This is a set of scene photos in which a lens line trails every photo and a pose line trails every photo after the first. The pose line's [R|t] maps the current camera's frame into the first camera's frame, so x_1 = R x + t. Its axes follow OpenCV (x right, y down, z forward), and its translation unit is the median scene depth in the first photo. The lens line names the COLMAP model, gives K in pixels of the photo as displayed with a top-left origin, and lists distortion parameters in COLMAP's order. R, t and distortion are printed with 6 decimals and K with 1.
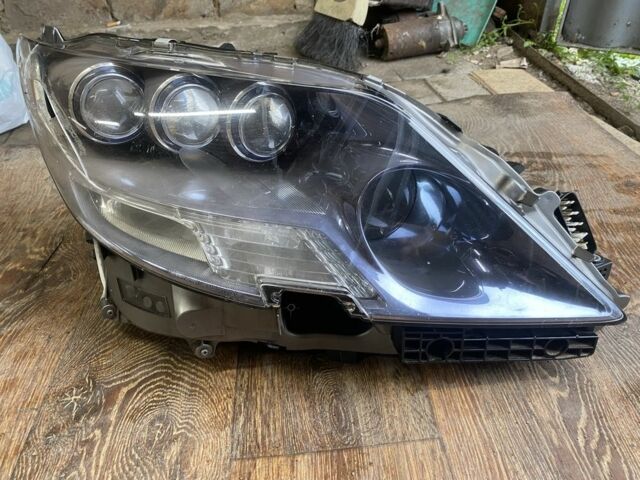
lens RADIAL K [[489.7, 0, 320.0], [0, 489.7, 240.0], [0, 0, 1]] dist [0.016256, -0.011298]
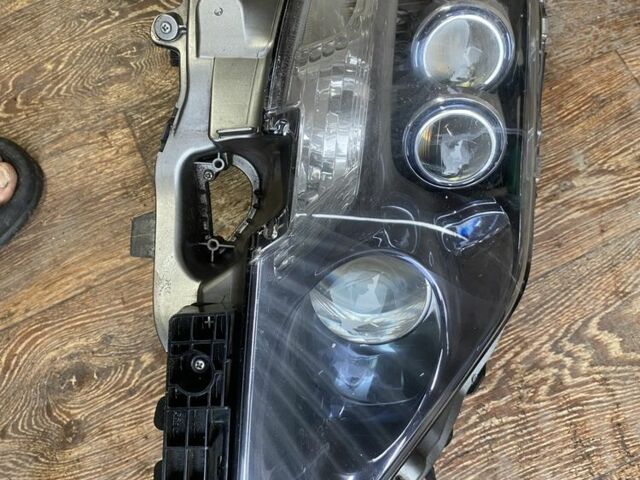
lens RADIAL K [[489.7, 0, 320.0], [0, 489.7, 240.0], [0, 0, 1]] dist [0.016256, -0.011298]
pose [[0.350706, 0.916406, -0.192887, 0.208616], [-0.503290, 0.358133, 0.786410, -0.266639], [0.789750, -0.178720, 0.586817, 0.201095]]
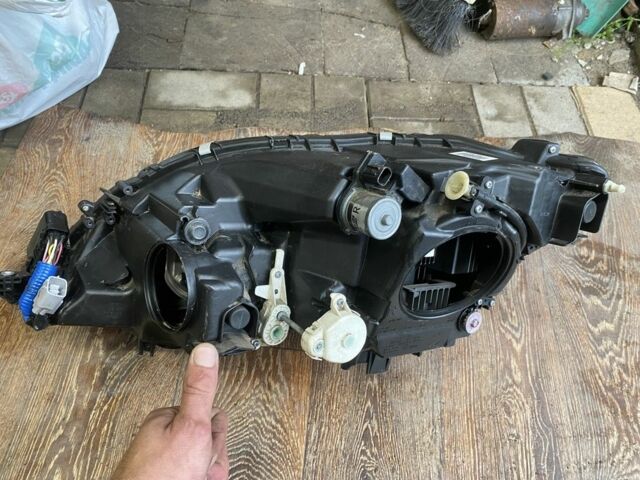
lens RADIAL K [[489.7, 0, 320.0], [0, 489.7, 240.0], [0, 0, 1]] dist [0.016256, -0.011298]
pose [[0.981046, 0.193271, 0.013973, -0.108892], [-0.185178, 0.913837, 0.361401, -0.312175], [0.057080, -0.357138, 0.932306, 0.018323]]
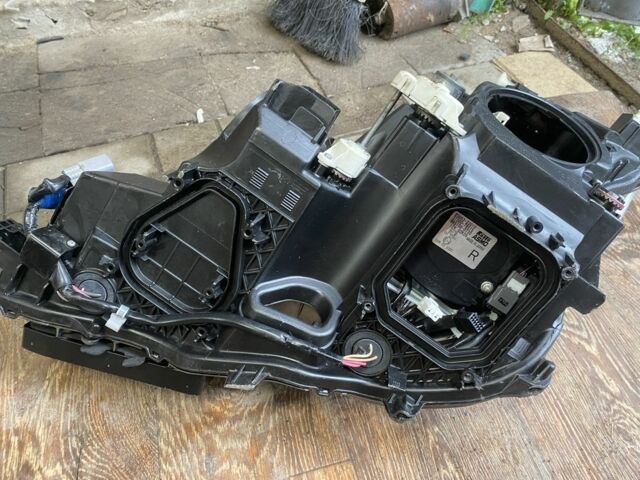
lens RADIAL K [[489.7, 0, 320.0], [0, 489.7, 240.0], [0, 0, 1]] dist [0.016256, -0.011298]
pose [[0.979277, -0.113242, 0.167906, -0.156000], [0.075778, 0.973724, 0.214755, -0.234783], [-0.187813, -0.197581, 0.962127, 0.177280]]
